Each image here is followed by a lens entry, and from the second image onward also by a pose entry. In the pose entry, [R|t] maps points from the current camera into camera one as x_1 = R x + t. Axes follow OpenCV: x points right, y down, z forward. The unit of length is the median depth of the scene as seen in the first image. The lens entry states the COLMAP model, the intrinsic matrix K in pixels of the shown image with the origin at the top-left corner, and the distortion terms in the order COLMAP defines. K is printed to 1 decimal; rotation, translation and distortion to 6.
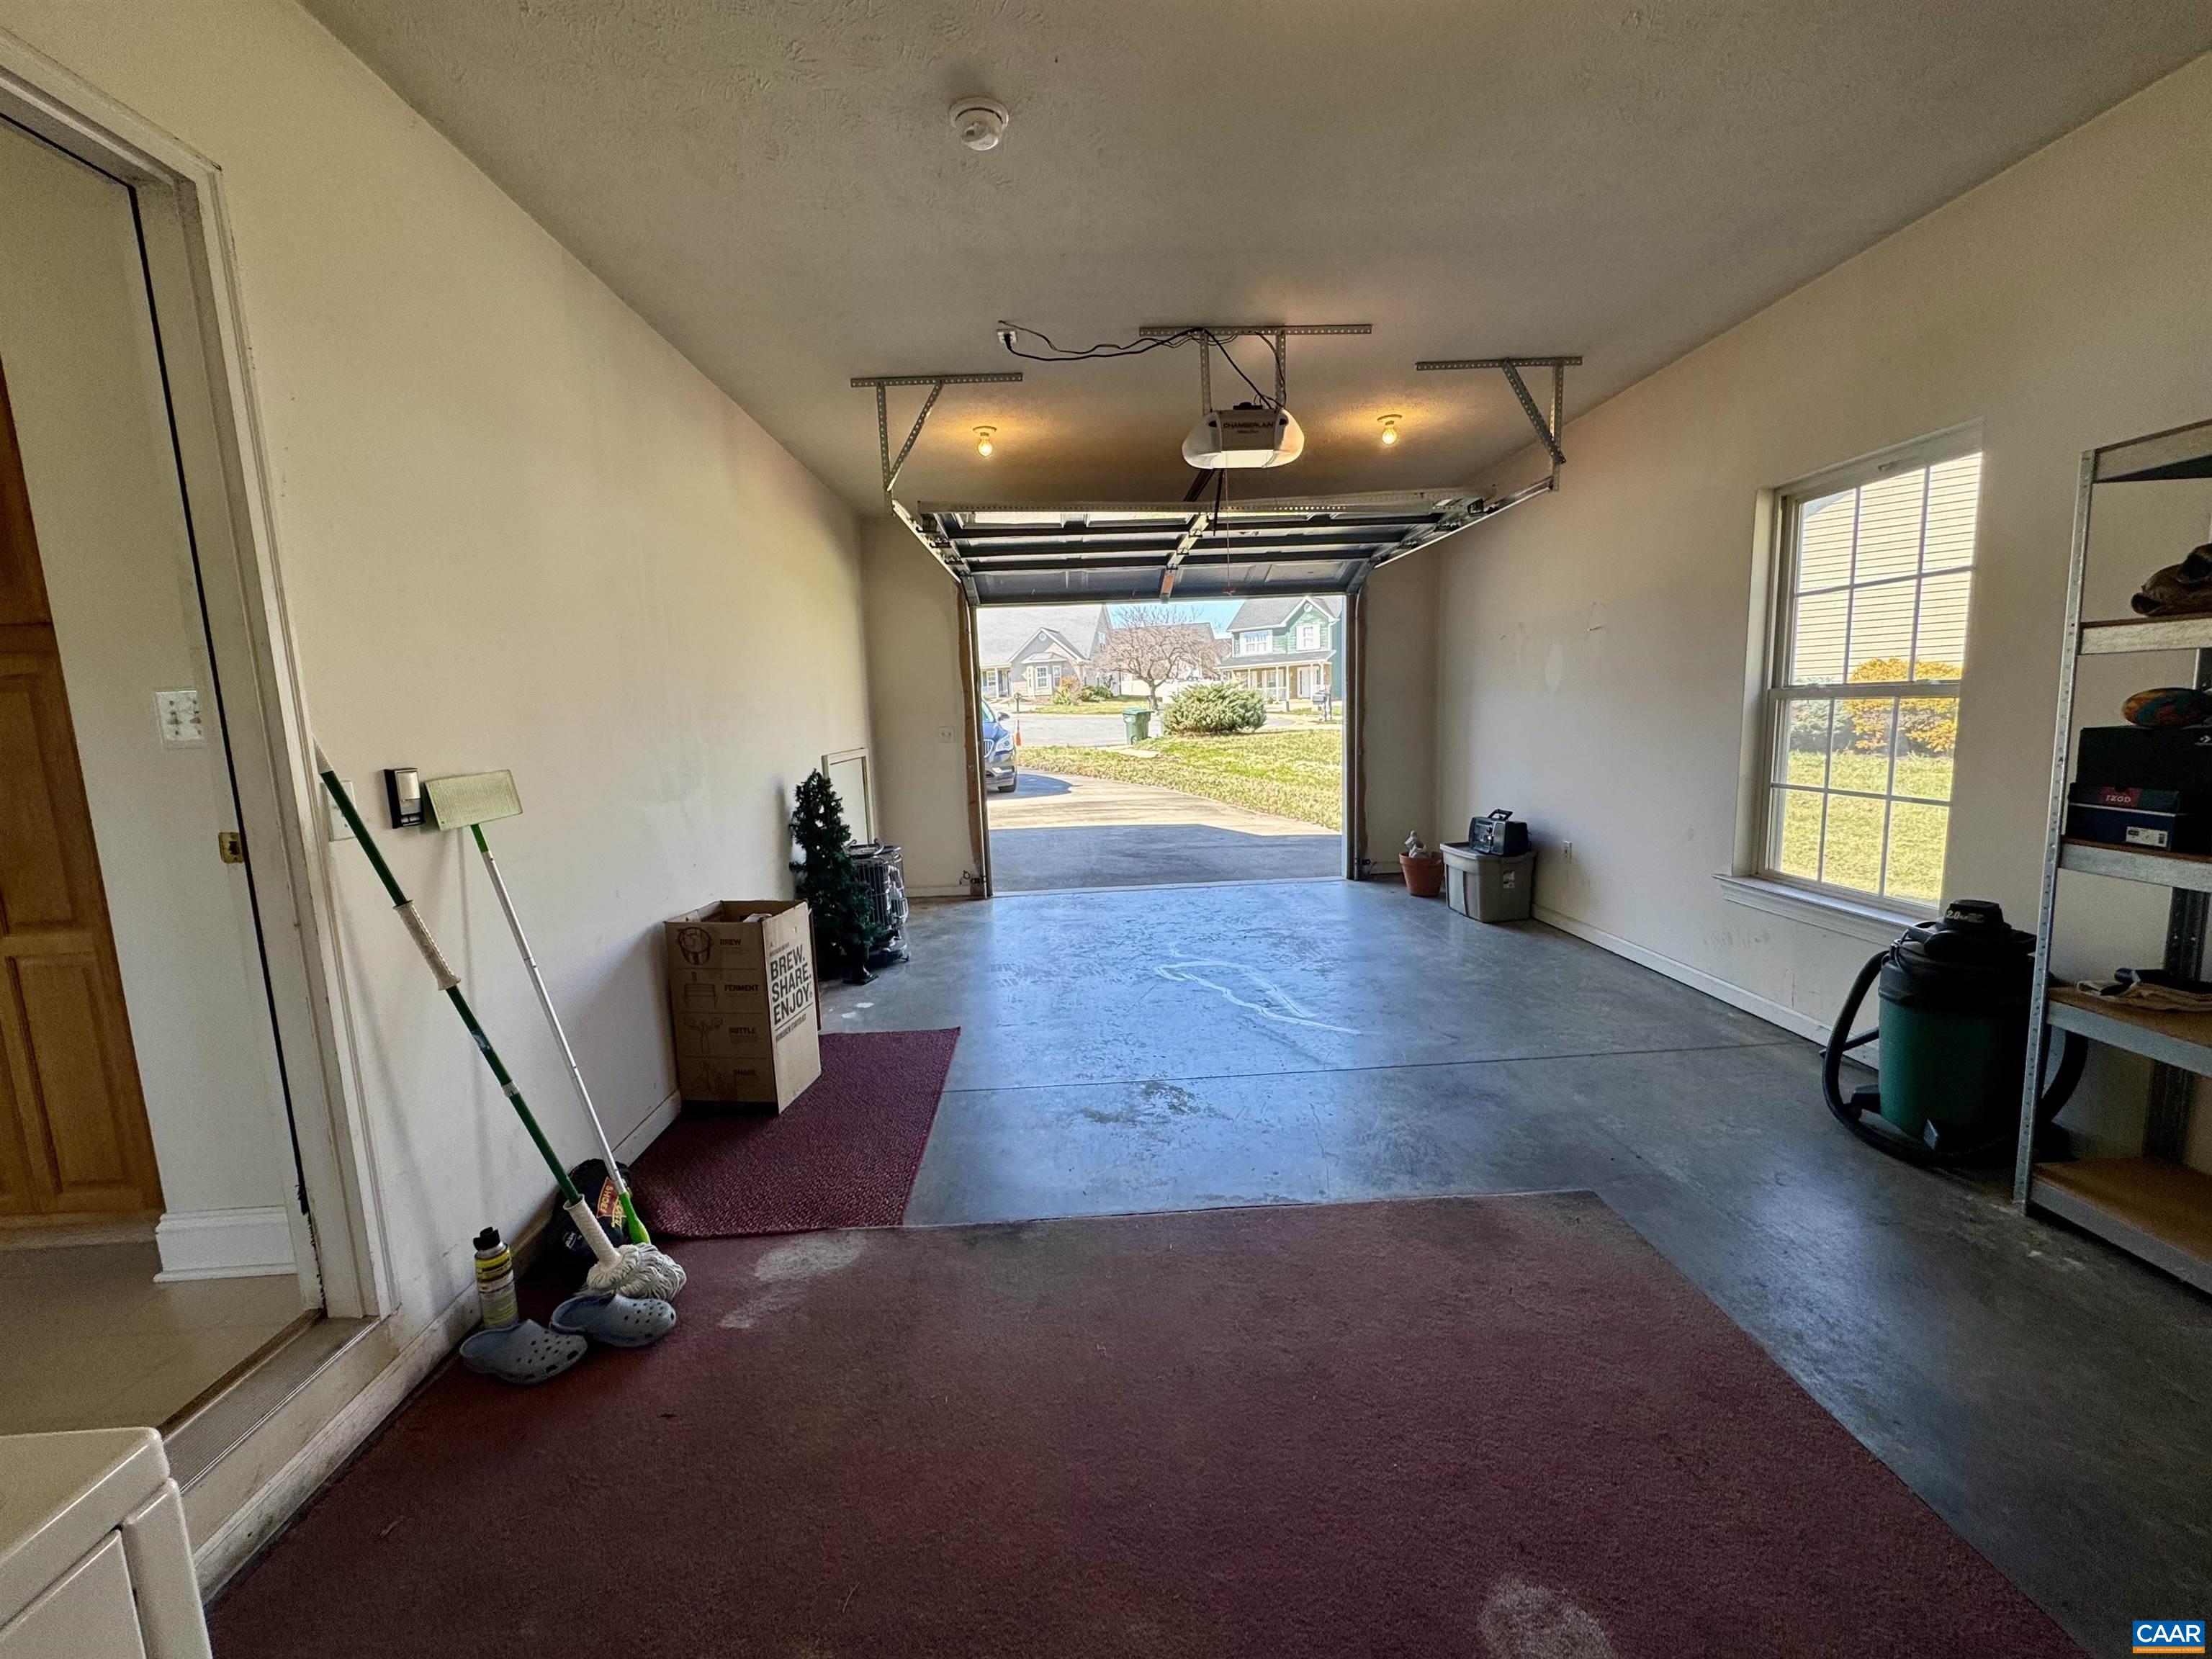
lens RADIAL K [[889.7, 0, 1110.3], [0, 889.7, 837.4], [0, 0, 1]] dist [-0.004510, -0.000165]
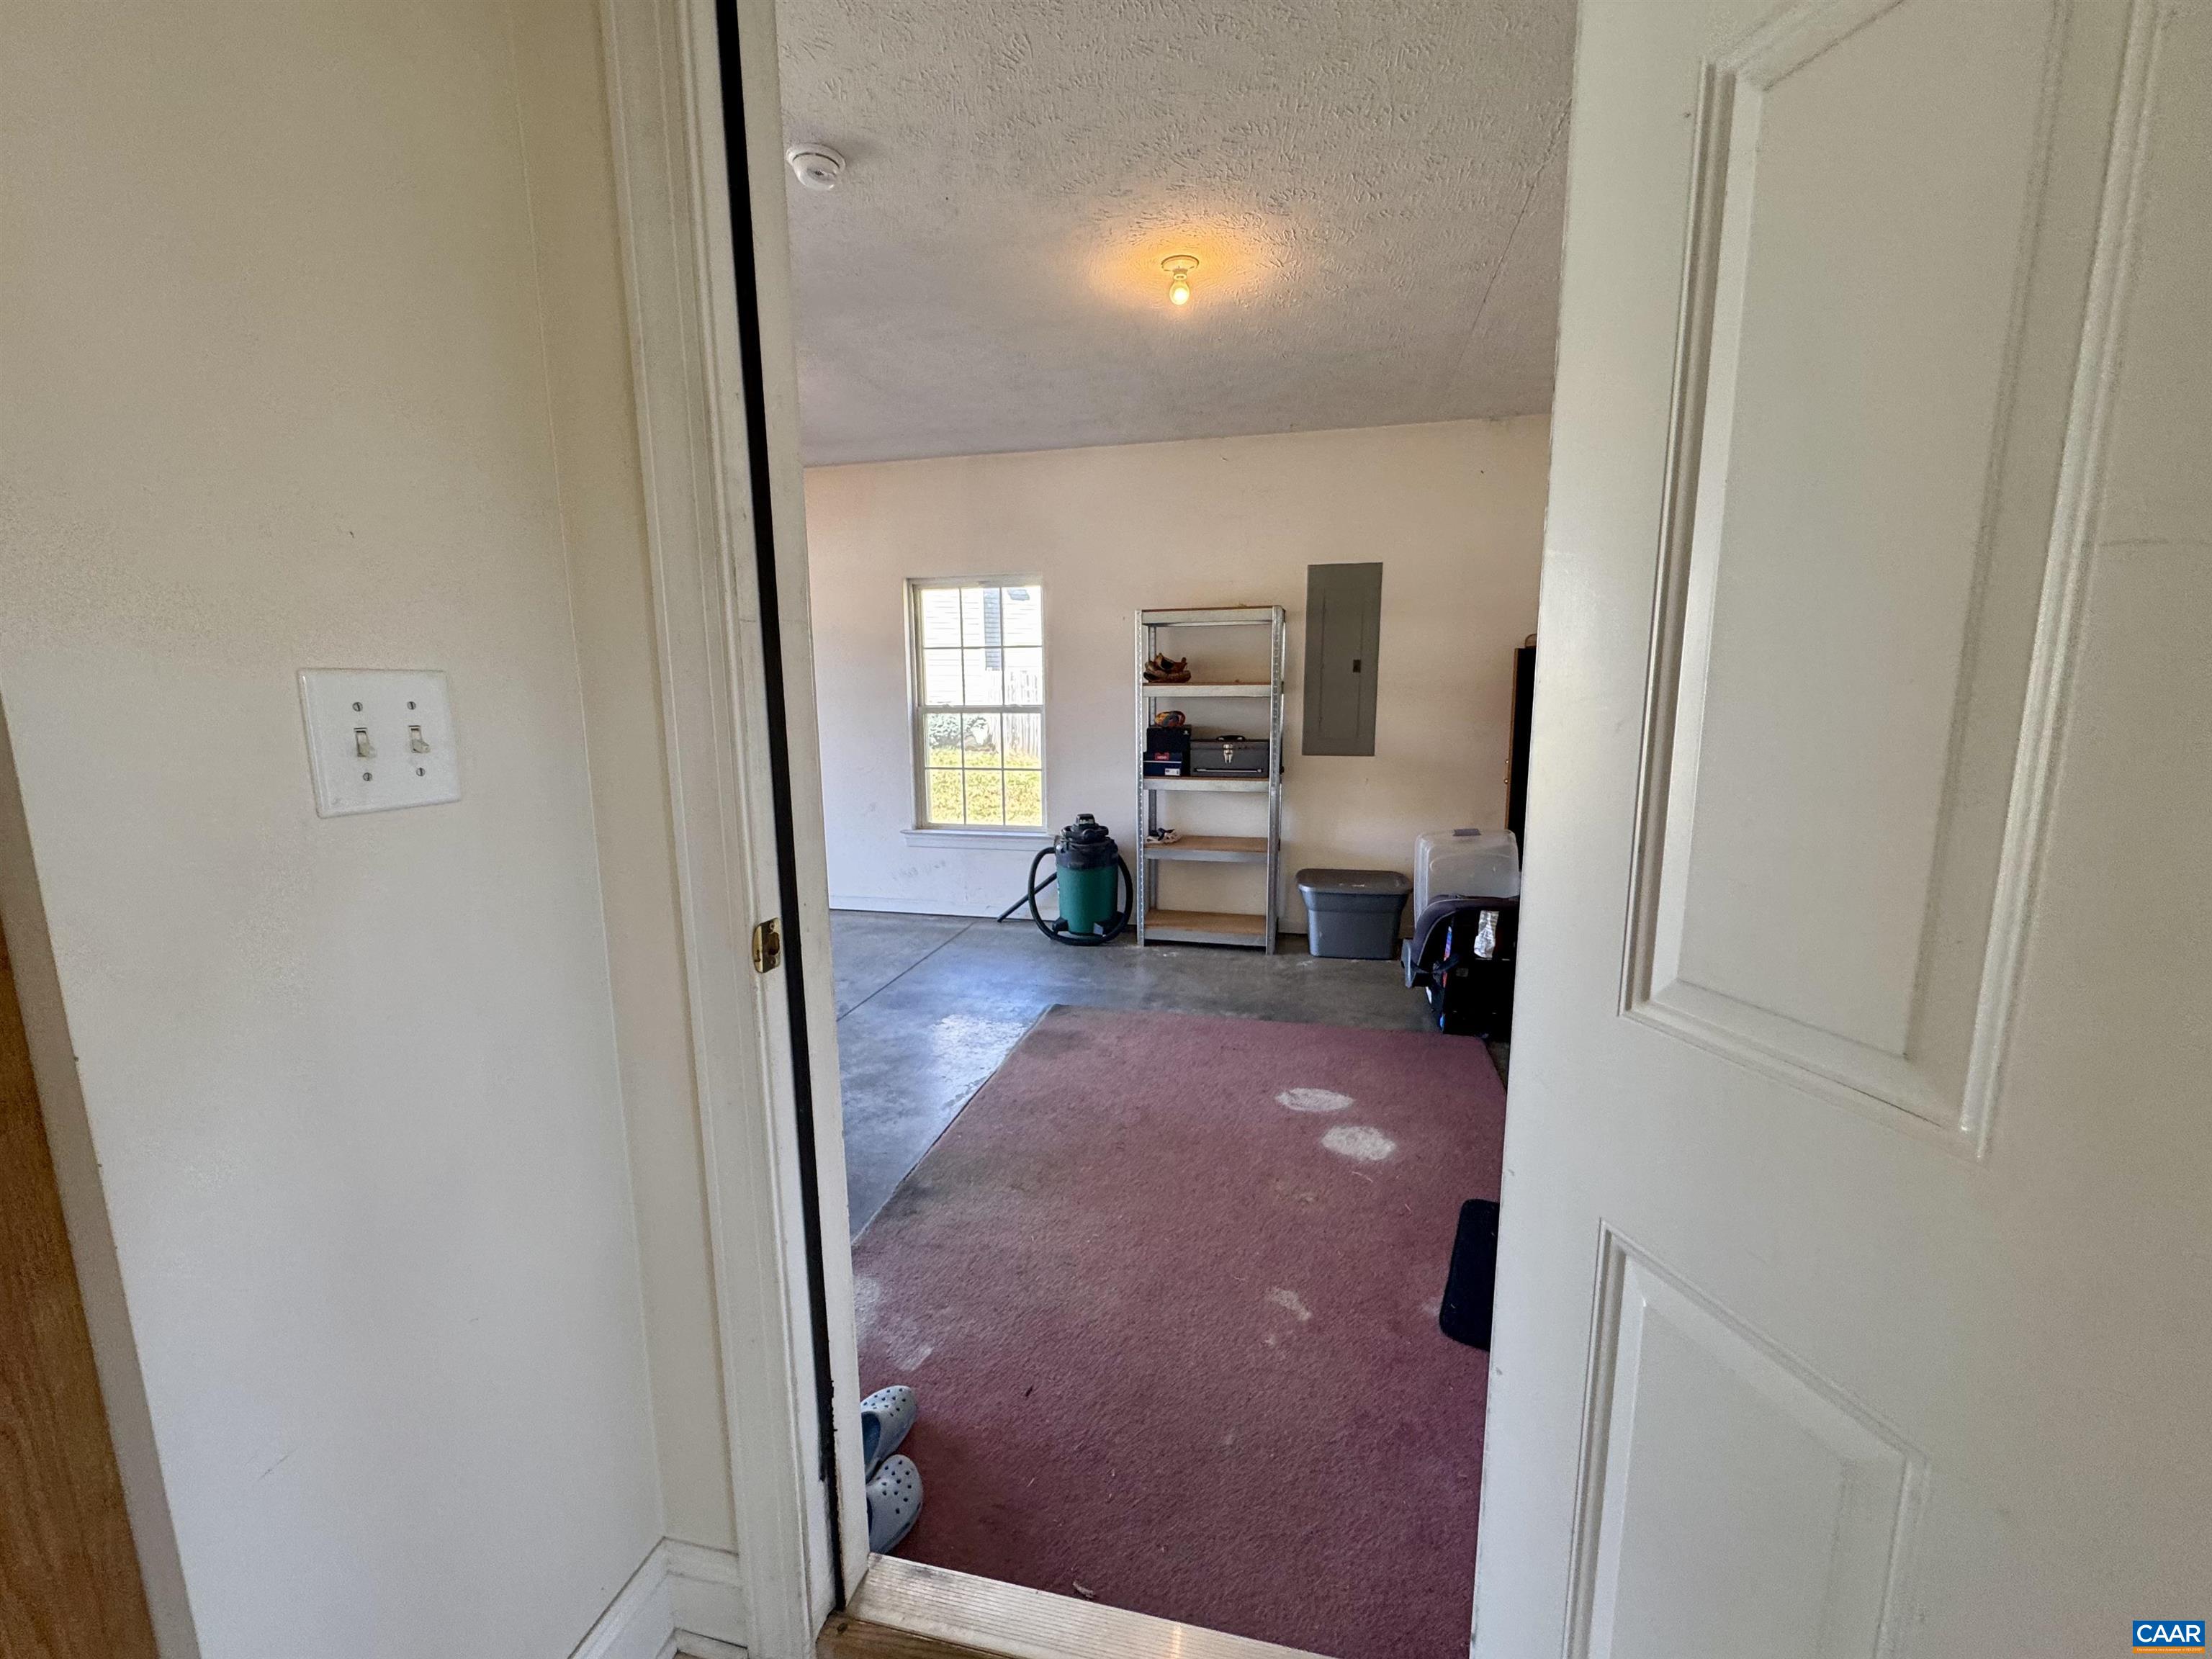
lens RADIAL K [[889.7, 0, 1110.8], [0, 889.7, 831.2], [0, 0, 1]] dist [-0.004510, -0.000165]
pose [[0.263373, -0.119378, 0.957279, -0.820858], [0.135383, 0.987067, 0.085845, -0.047641], [-0.955147, 0.106990, 0.276128, 0.321275]]
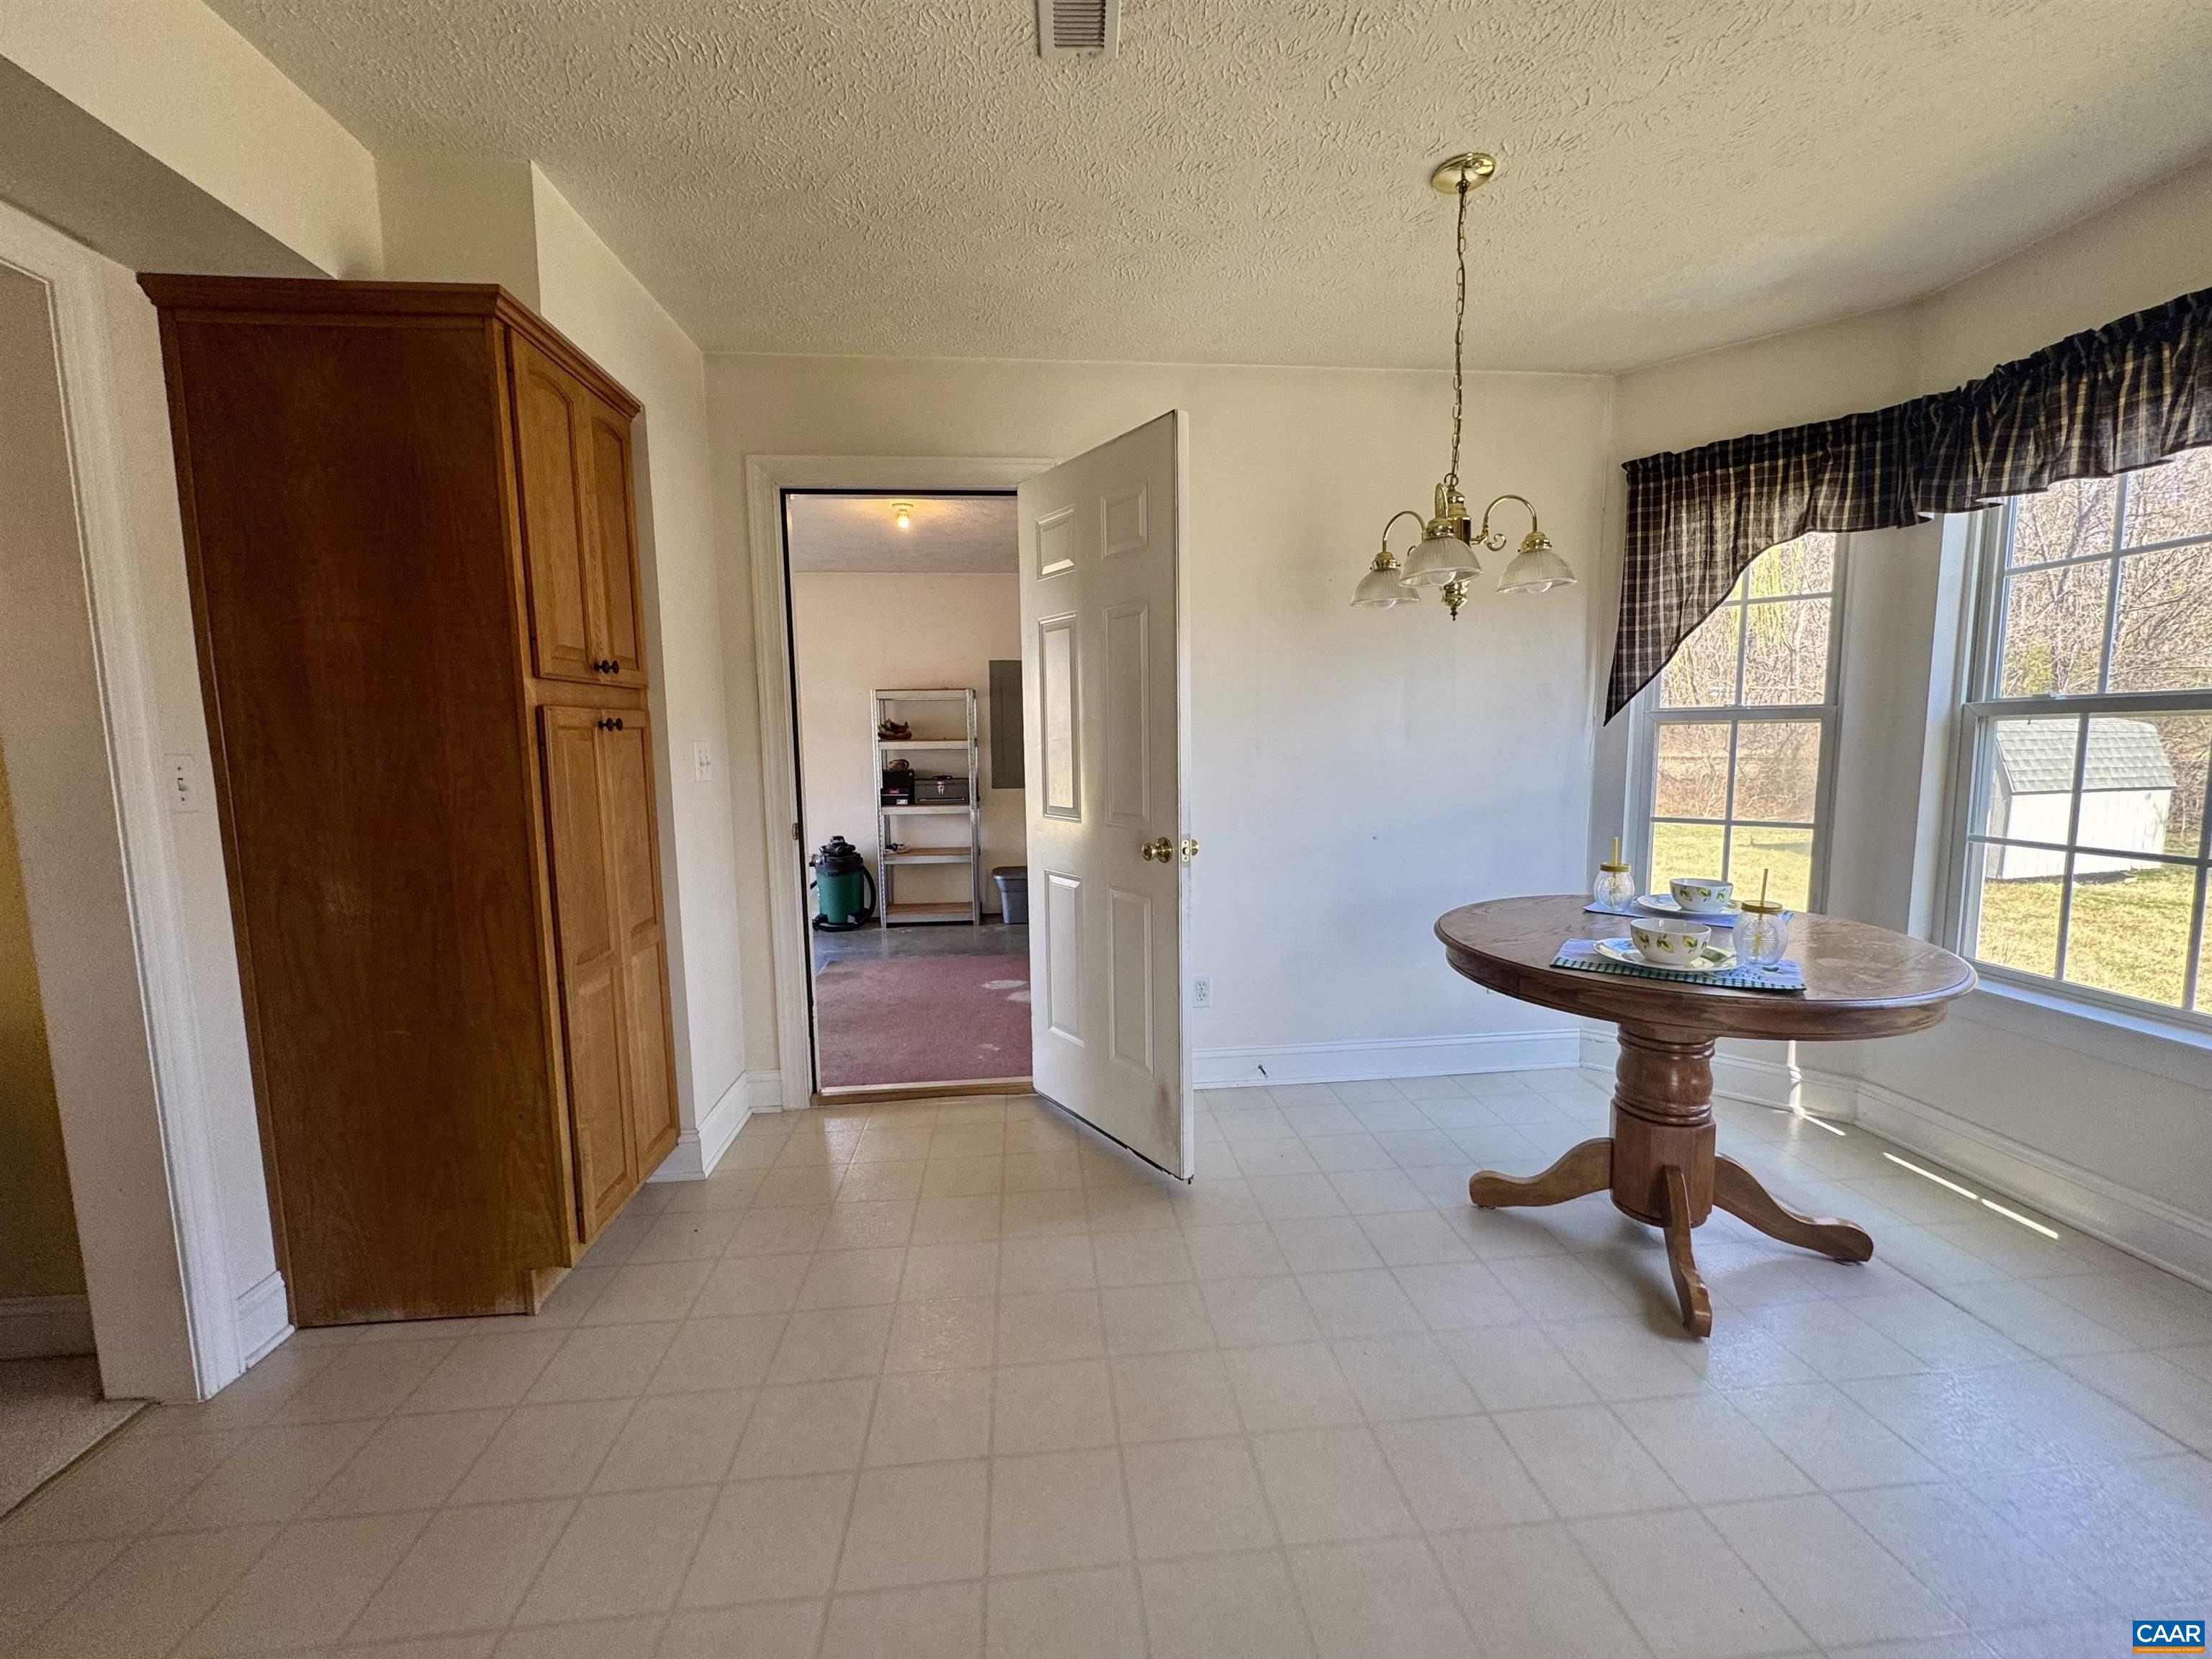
lens RADIAL K [[889.7, 0, 1097.8], [0, 889.7, 832.1], [0, 0, 1]] dist [-0.004510, -0.000165]
pose [[-0.047590, -0.067364, 0.996593, -1.551114], [0.161010, 0.984159, 0.074212, -0.012454], [-0.985805, 0.163994, -0.035990, 0.245309]]
